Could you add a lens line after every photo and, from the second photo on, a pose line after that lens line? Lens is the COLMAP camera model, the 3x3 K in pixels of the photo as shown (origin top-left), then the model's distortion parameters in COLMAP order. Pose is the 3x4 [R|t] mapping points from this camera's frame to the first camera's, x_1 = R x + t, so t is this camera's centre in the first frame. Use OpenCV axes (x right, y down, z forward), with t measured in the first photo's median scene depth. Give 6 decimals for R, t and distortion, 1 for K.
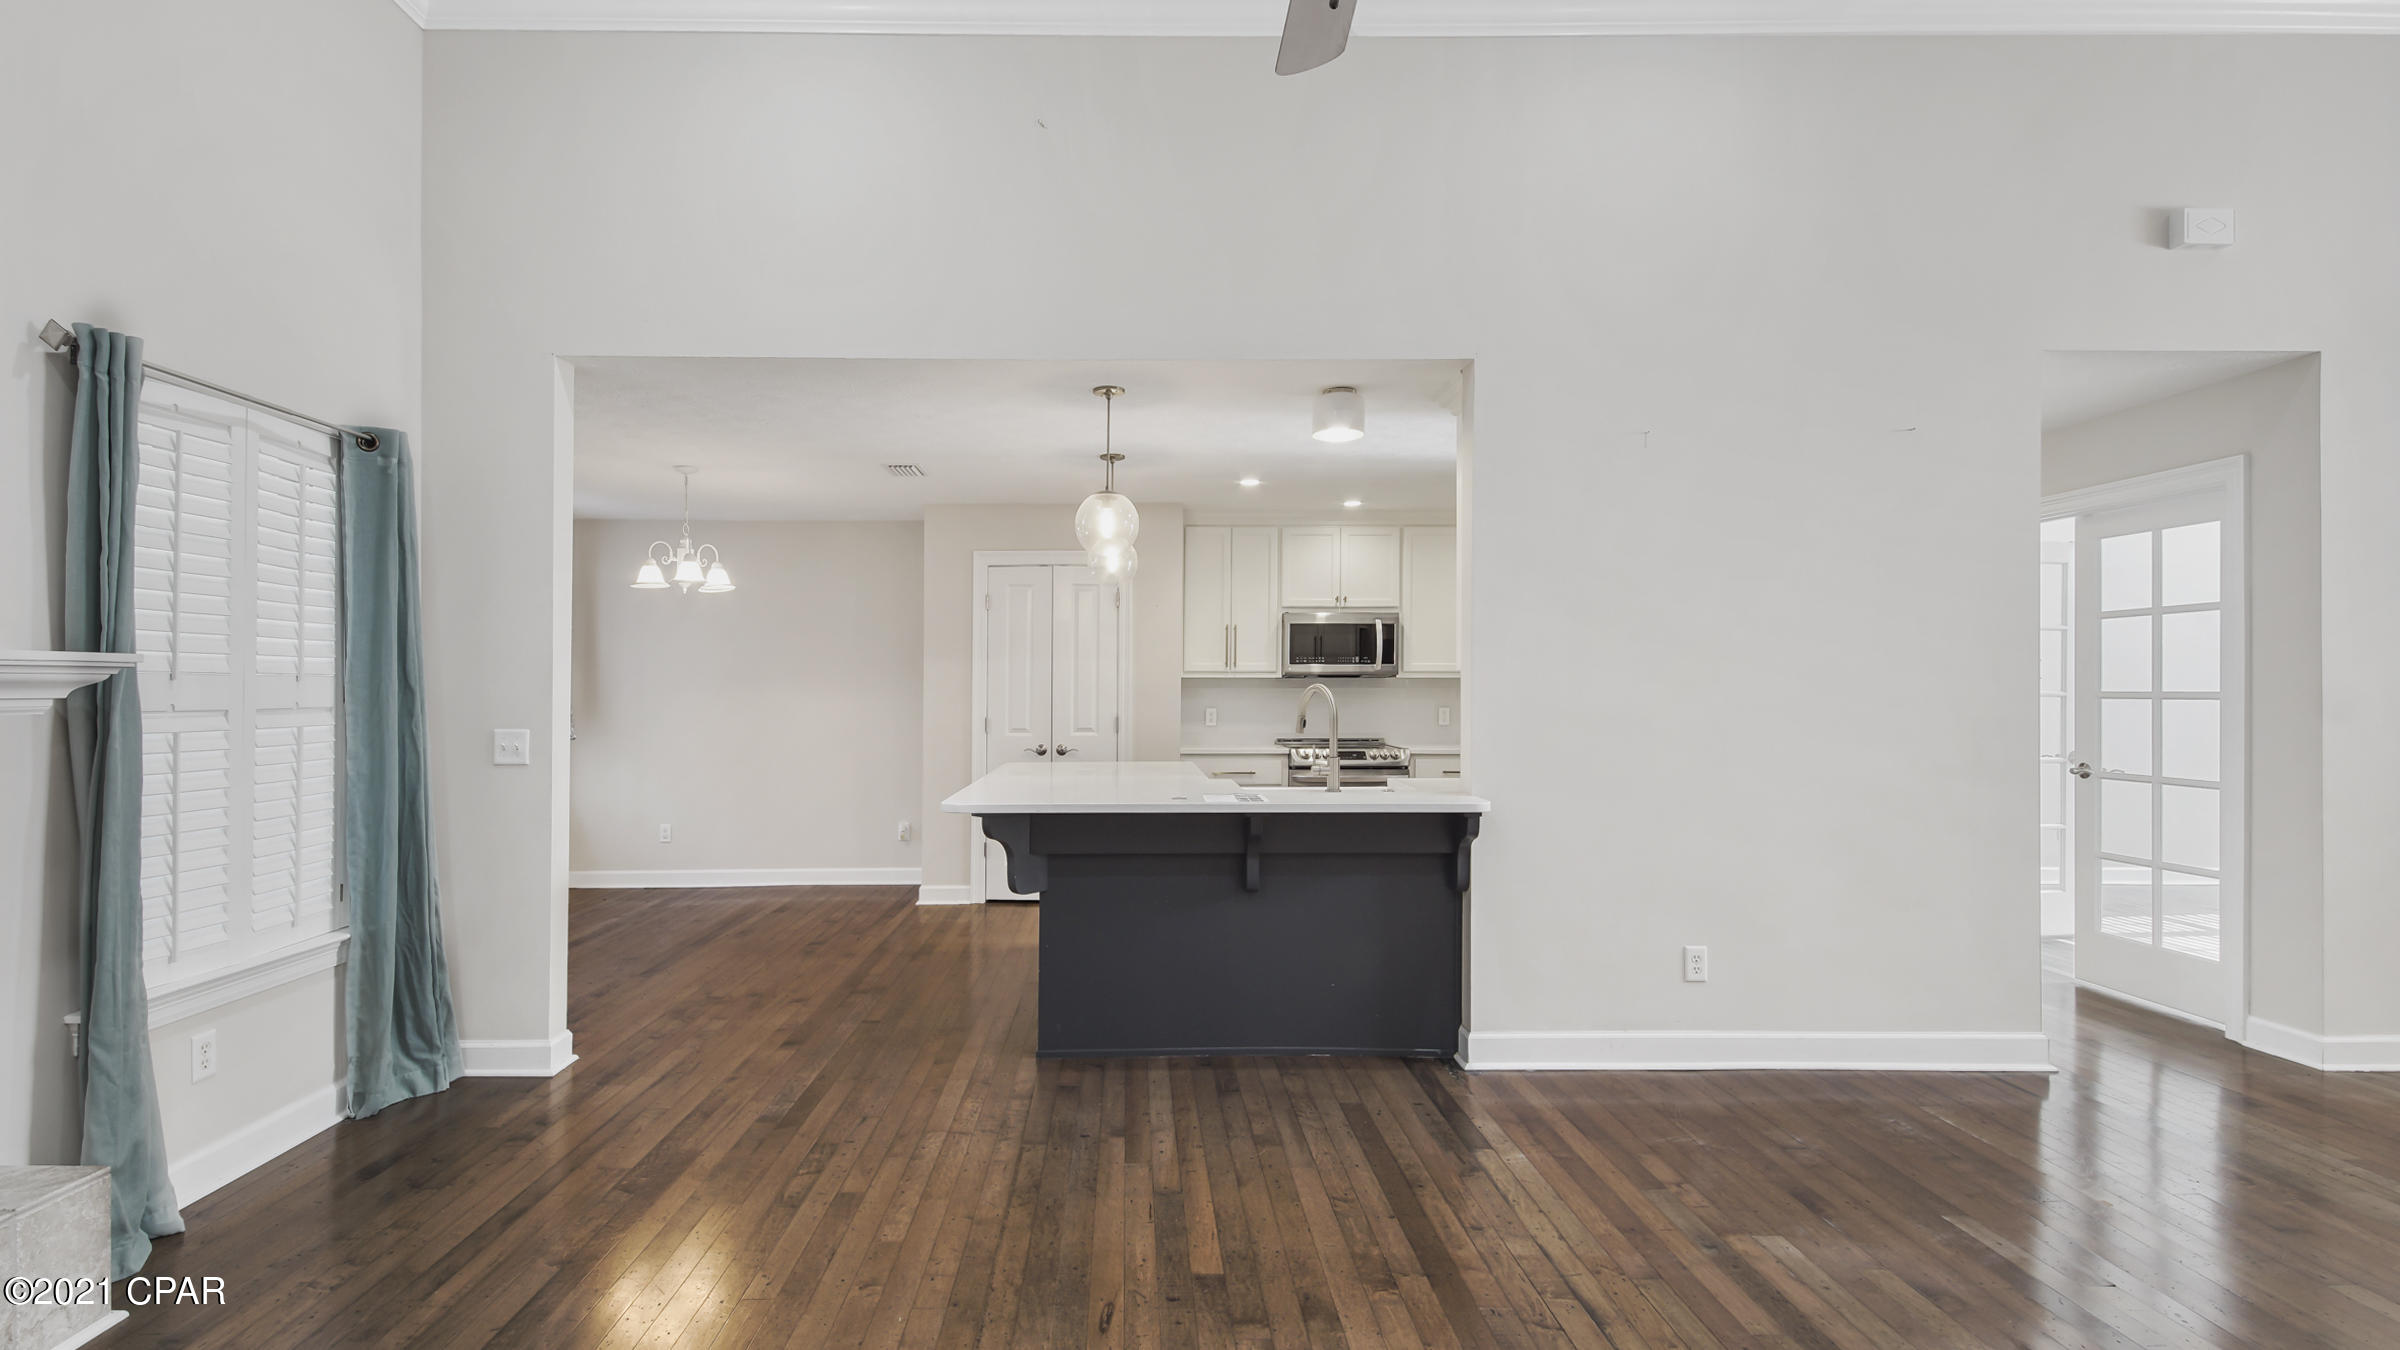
lens RADIAL K [[1072.5, 0, 1200.0], [0, 1072.5, 675.0], [0, 0, 1]] dist [0.000327, 0.000026]
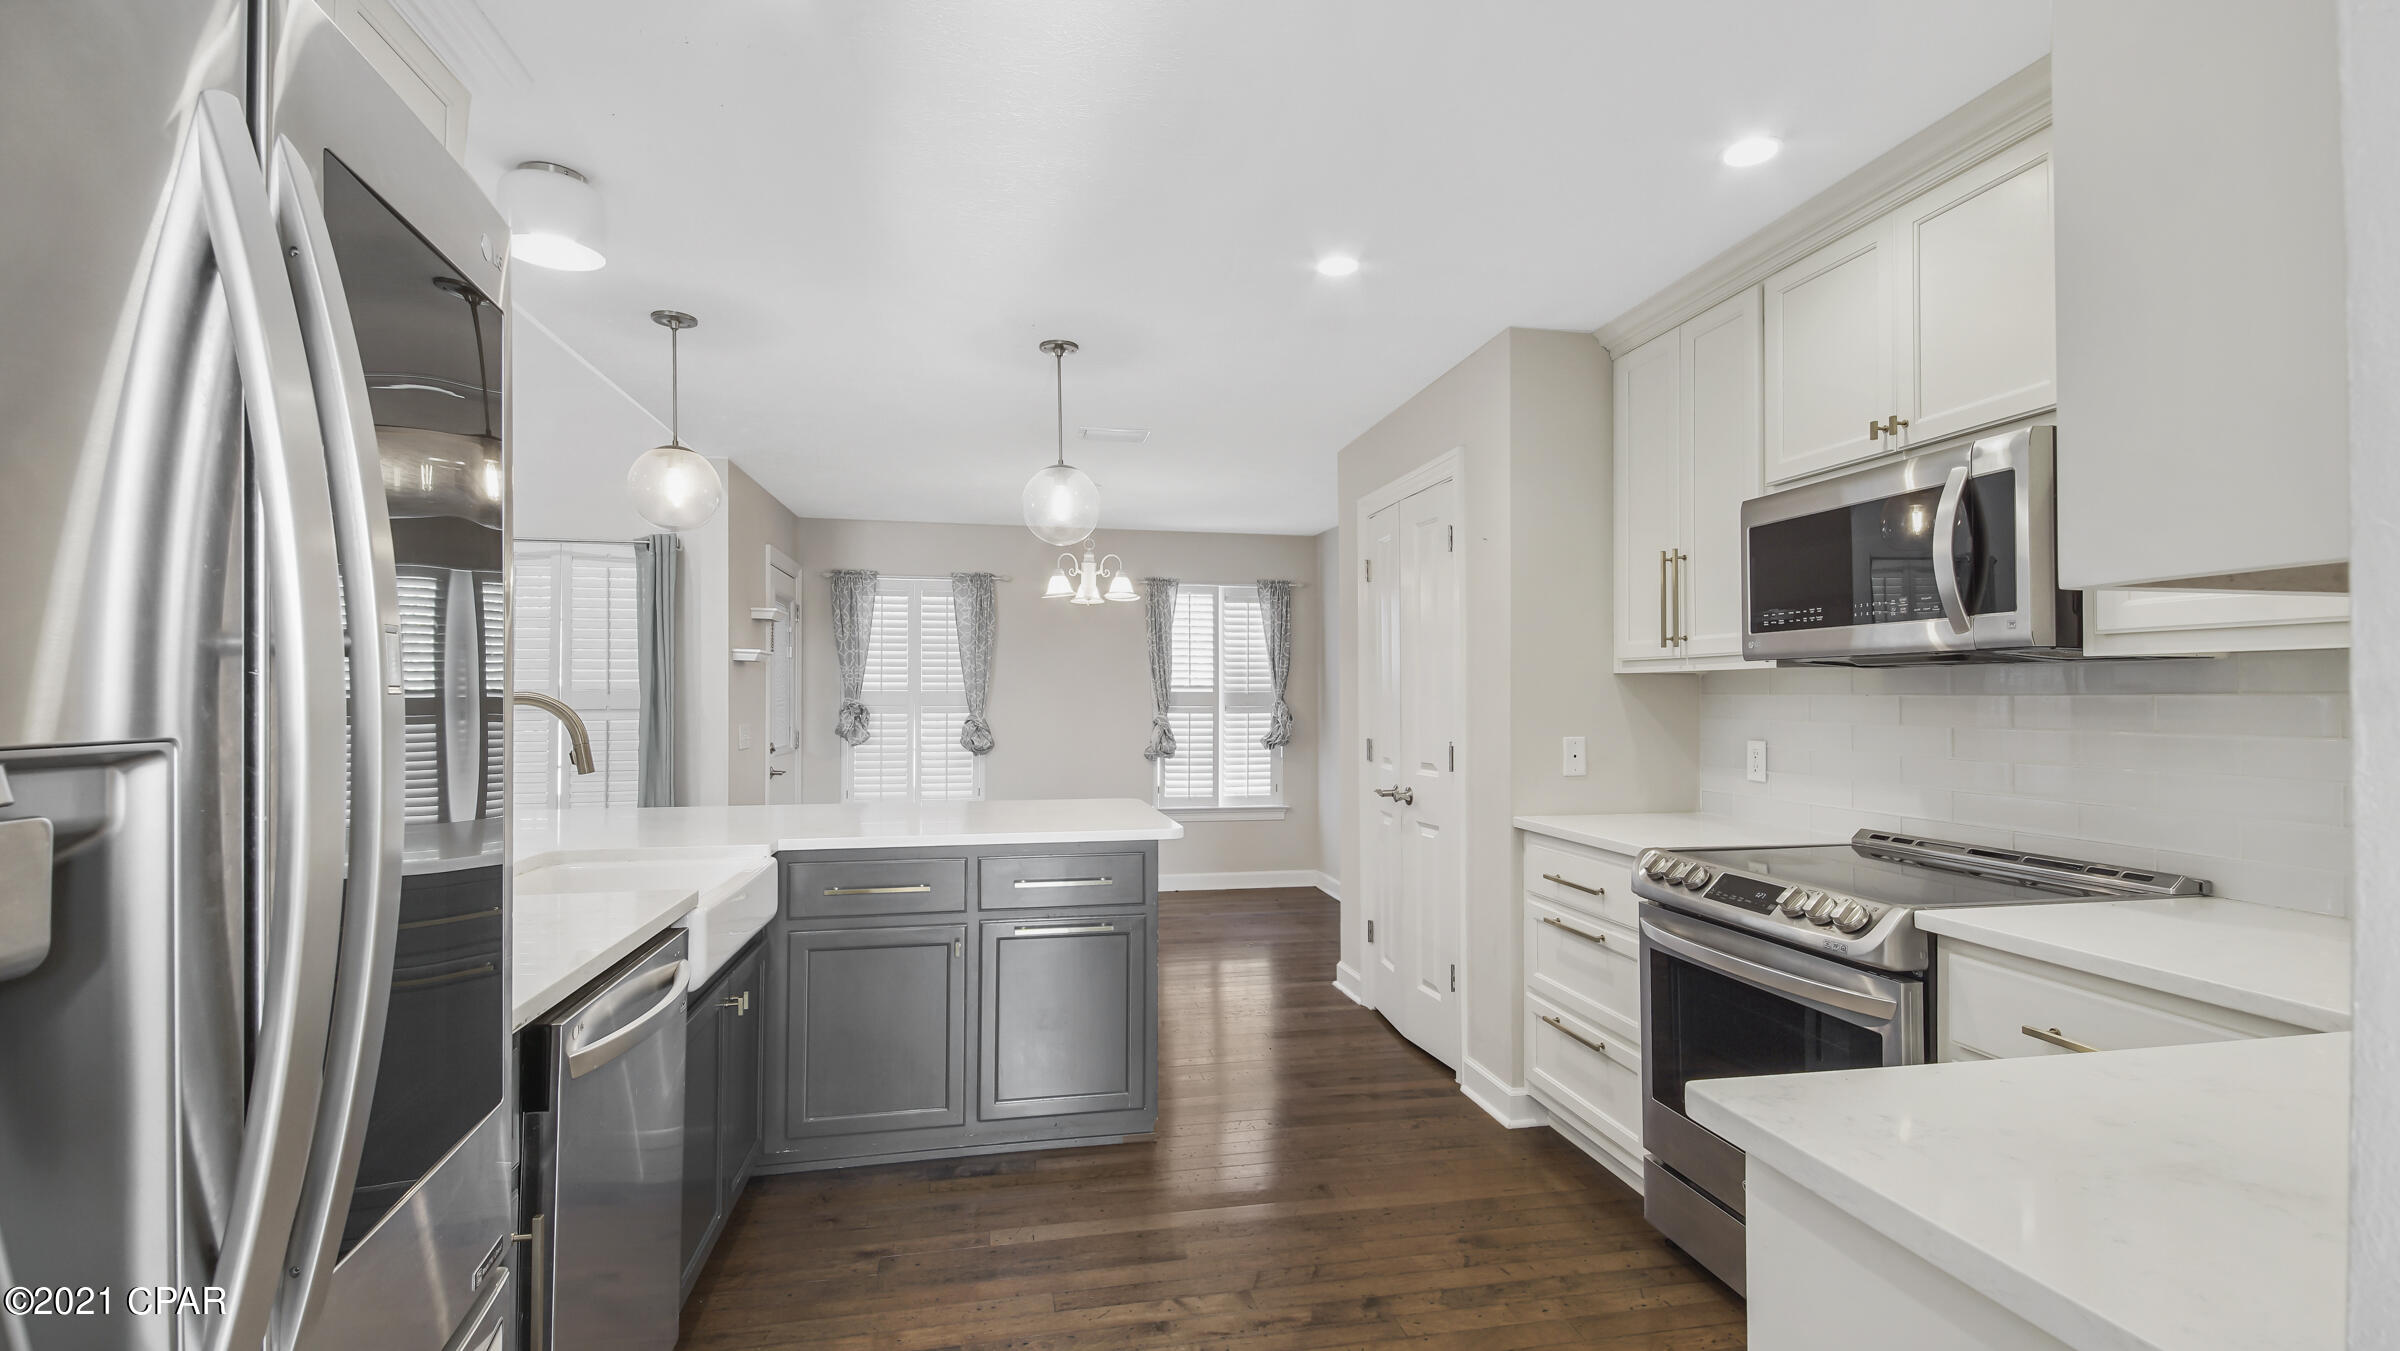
lens RADIAL K [[1072.5, 0, 1200.0], [0, 1072.5, 675.5], [0, 0, 1]] dist [0.000327, 0.000026]
pose [[0.160258, -0.021360, -0.986844, 0.523597], [0.018709, 0.999652, -0.018599, 0.010233], [0.986898, -0.015482, 0.160602, 0.908283]]
